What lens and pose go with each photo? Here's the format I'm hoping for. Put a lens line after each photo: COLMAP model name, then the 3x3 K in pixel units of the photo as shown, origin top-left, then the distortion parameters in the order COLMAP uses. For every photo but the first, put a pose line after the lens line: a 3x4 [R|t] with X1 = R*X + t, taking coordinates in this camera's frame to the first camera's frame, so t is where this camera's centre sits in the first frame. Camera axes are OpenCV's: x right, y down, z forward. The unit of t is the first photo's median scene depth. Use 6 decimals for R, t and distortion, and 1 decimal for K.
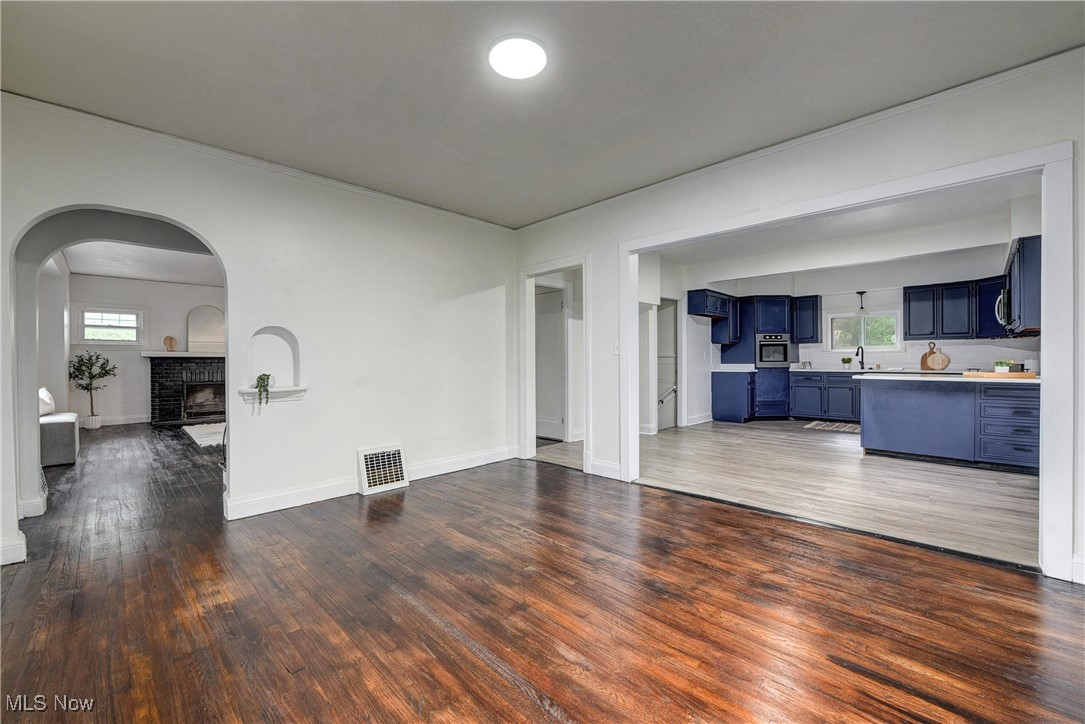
lens RADIAL K [[439.0, 0, 545.7], [0, 439.0, 360.3], [0, 0, 1]] dist [-0.011080, -0.000182]
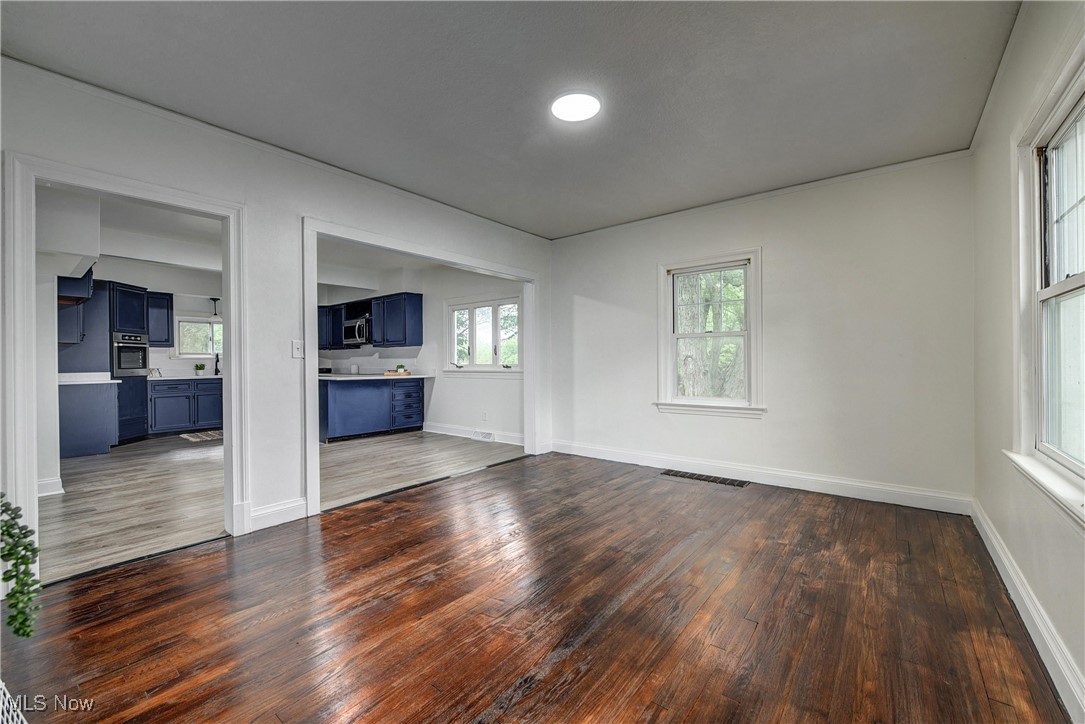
lens RADIAL K [[439.0, 0, 545.4], [0, 439.0, 363.0], [0, 0, 1]] dist [-0.011080, -0.000182]
pose [[-0.112208, 0.003235, 0.993679, -0.359785], [0.009141, 0.999956, -0.002223, 0.001223], [-0.993643, 0.008834, -0.112232, 0.358760]]
